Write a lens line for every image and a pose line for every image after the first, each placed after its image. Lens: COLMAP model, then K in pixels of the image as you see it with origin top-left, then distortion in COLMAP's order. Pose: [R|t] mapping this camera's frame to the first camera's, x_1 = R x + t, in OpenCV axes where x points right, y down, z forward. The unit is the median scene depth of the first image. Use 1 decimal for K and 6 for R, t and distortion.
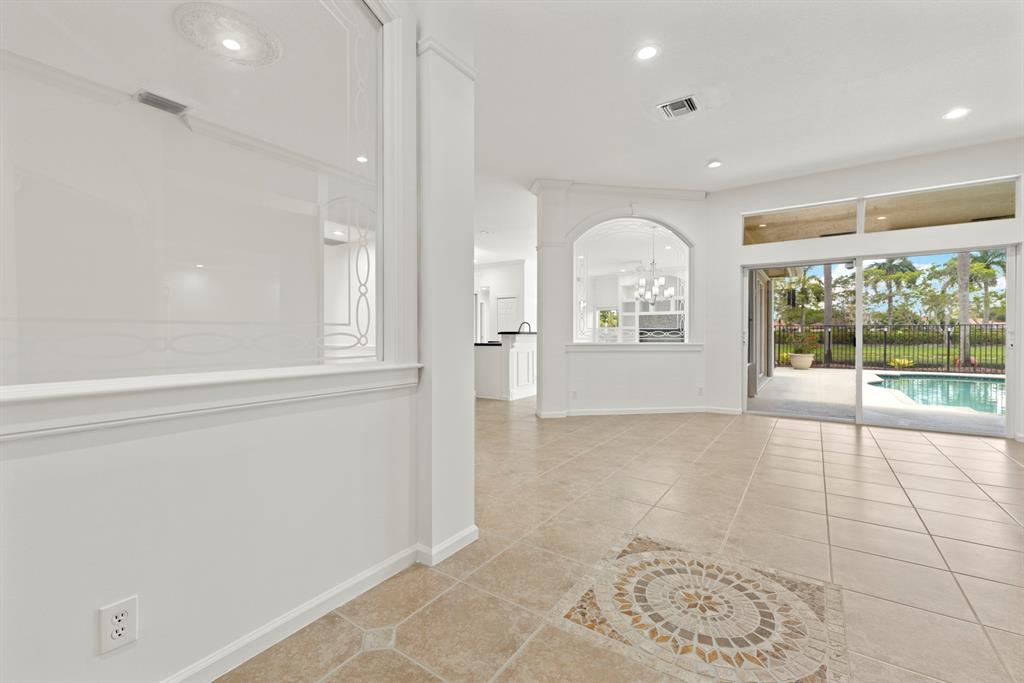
lens RADIAL K [[443.0, 0, 506.1], [0, 443.0, 337.9], [0, 0, 1]] dist [0.000706, -0.000892]
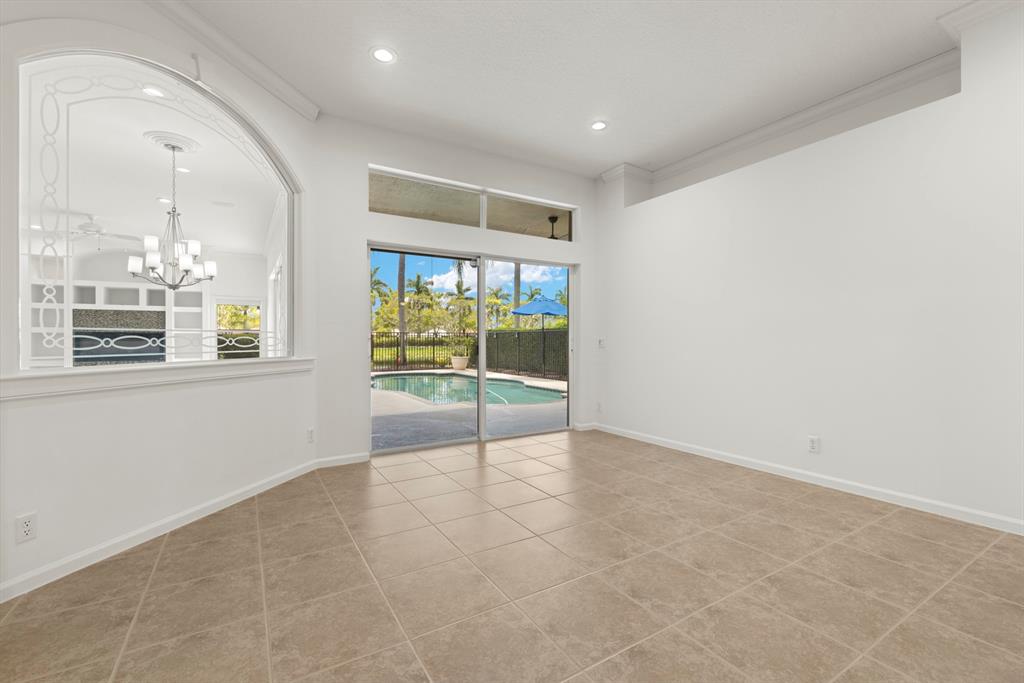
lens RADIAL K [[443.0, 0, 510.2], [0, 443.0, 339.4], [0, 0, 1]] dist [0.000706, -0.000892]
pose [[0.406043, -0.000519, 0.913854, -0.000282], [0.009656, 0.999946, -0.003723, -0.003291], [-0.913803, 0.010336, 0.406027, 0.231676]]
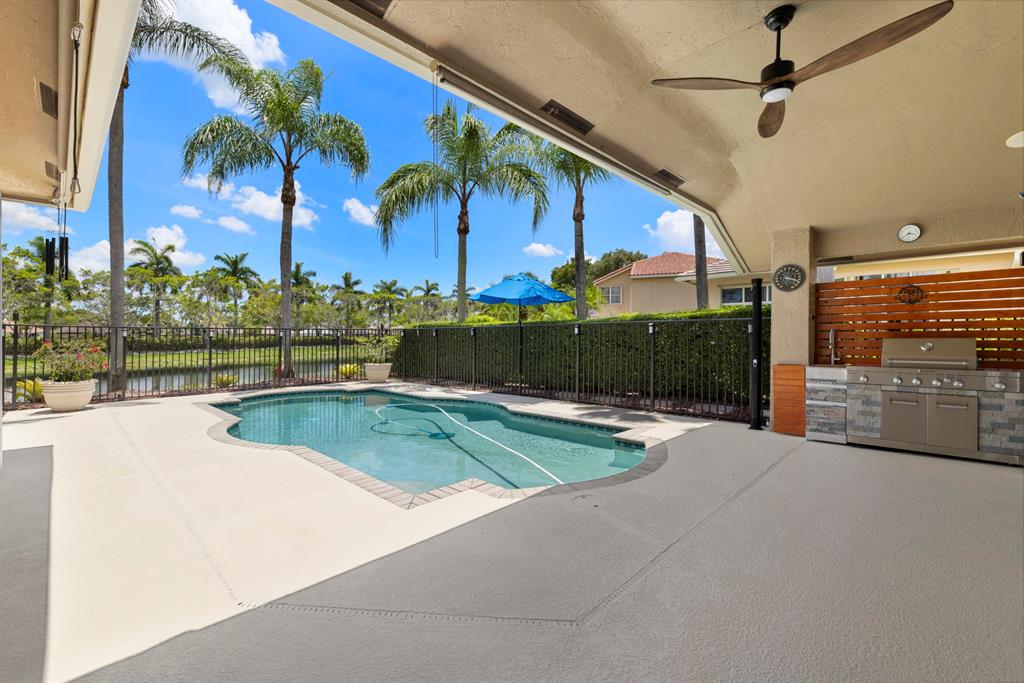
lens RADIAL K [[443.0, 0, 513.8], [0, 443.0, 321.5], [0, 0, 1]] dist [0.000706, -0.000892]
pose [[0.161940, 0.032274, 0.986273, 0.285077], [0.016945, 0.999227, -0.035480, -0.006971], [-0.986655, 0.022458, 0.161268, 0.478491]]
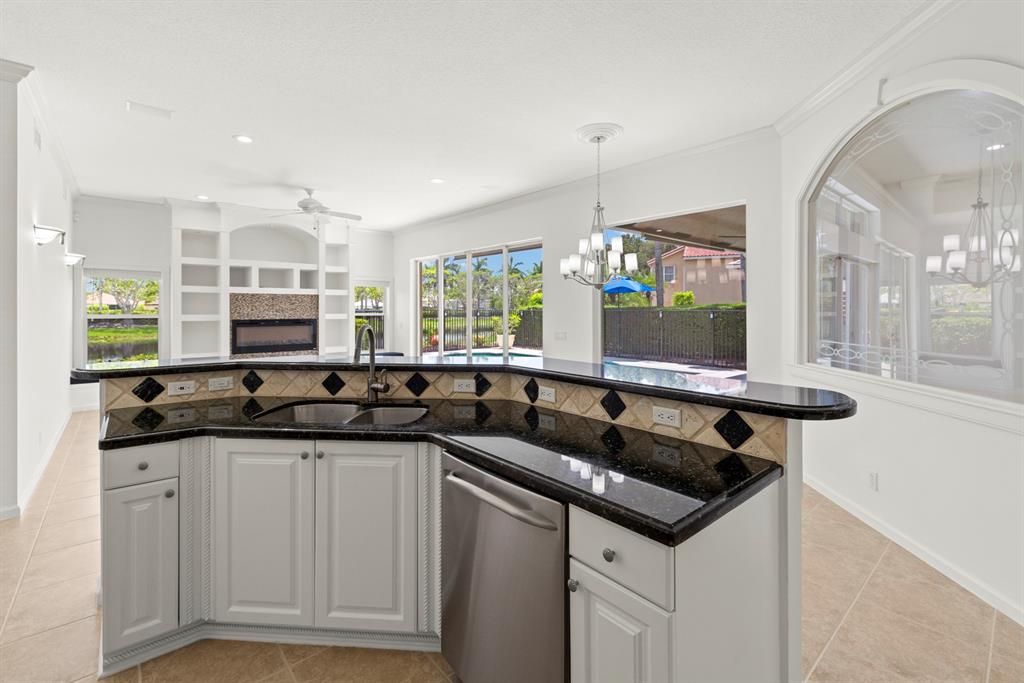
lens RADIAL K [[443.0, 0, 498.8], [0, 443.0, 315.2], [0, 0, 1]] dist [0.000706, -0.000892]
pose [[0.280299, -0.011445, 0.959845, -0.096752], [0.013034, 0.999882, 0.008116, -0.026119], [-0.959824, 0.010236, 0.280415, 0.559347]]
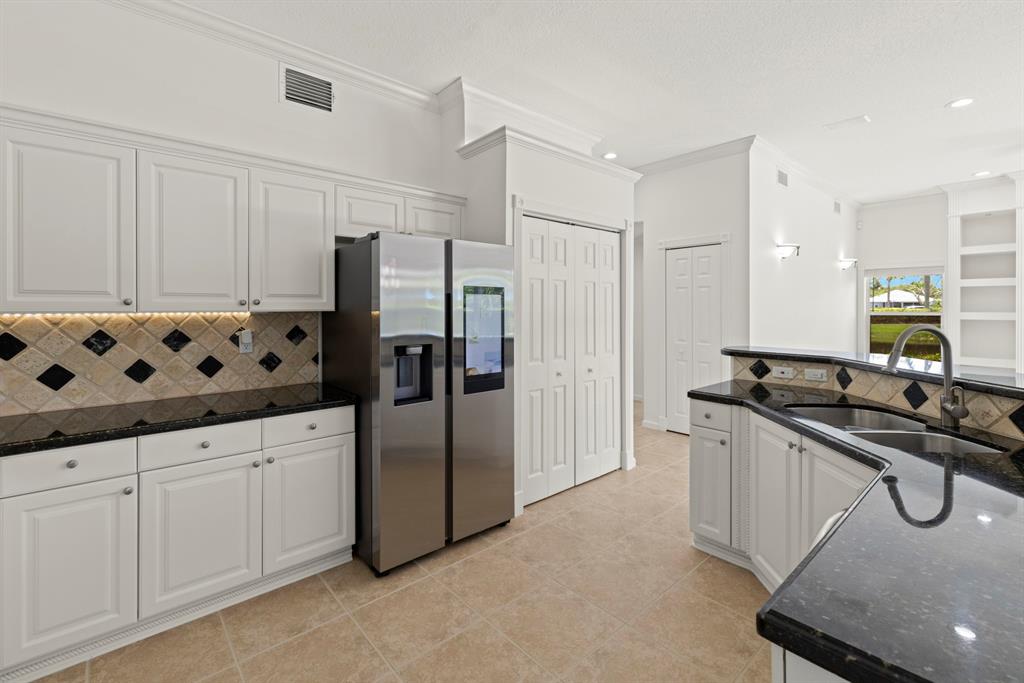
lens RADIAL K [[443.0, 0, 510.1], [0, 443.0, 316.0], [0, 0, 1]] dist [0.000706, -0.000892]
pose [[0.967782, 0.000986, -0.251787, -0.043007], [-0.000273, 0.999996, 0.002865, -0.024858], [0.251789, -0.002704, 0.967778, 0.502710]]
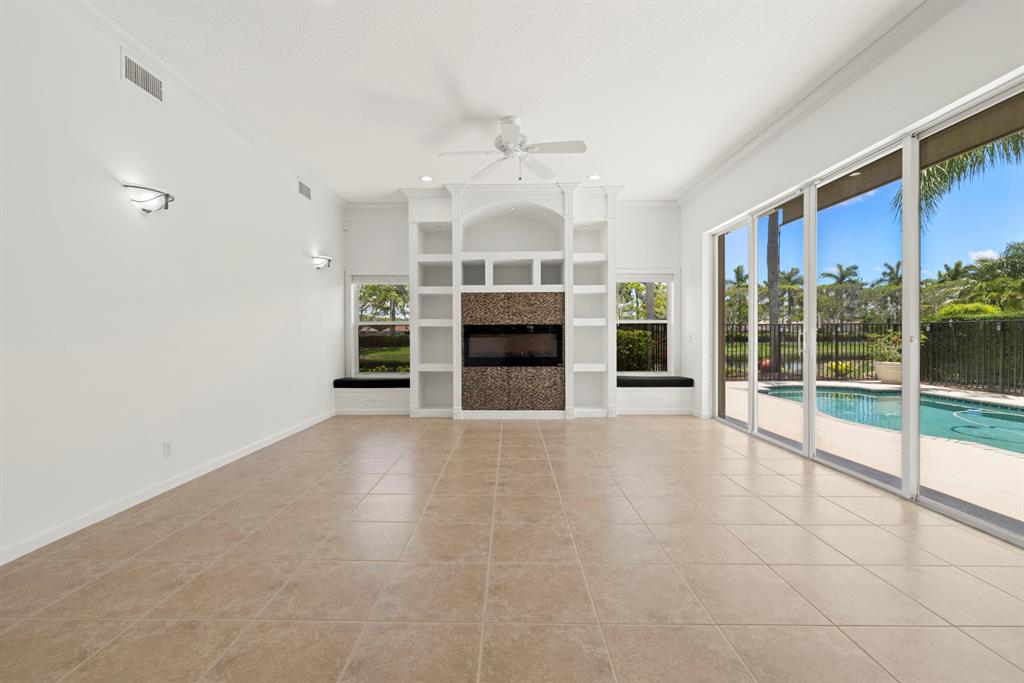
lens RADIAL K [[443.0, 0, 503.0], [0, 443.0, 336.1], [0, 0, 1]] dist [0.000706, -0.000892]
pose [[0.832198, -0.004881, 0.554457, 0.097994], [0.010232, 0.999926, -0.006554, -0.007133], [-0.554384, 0.011128, 0.832187, 0.621236]]
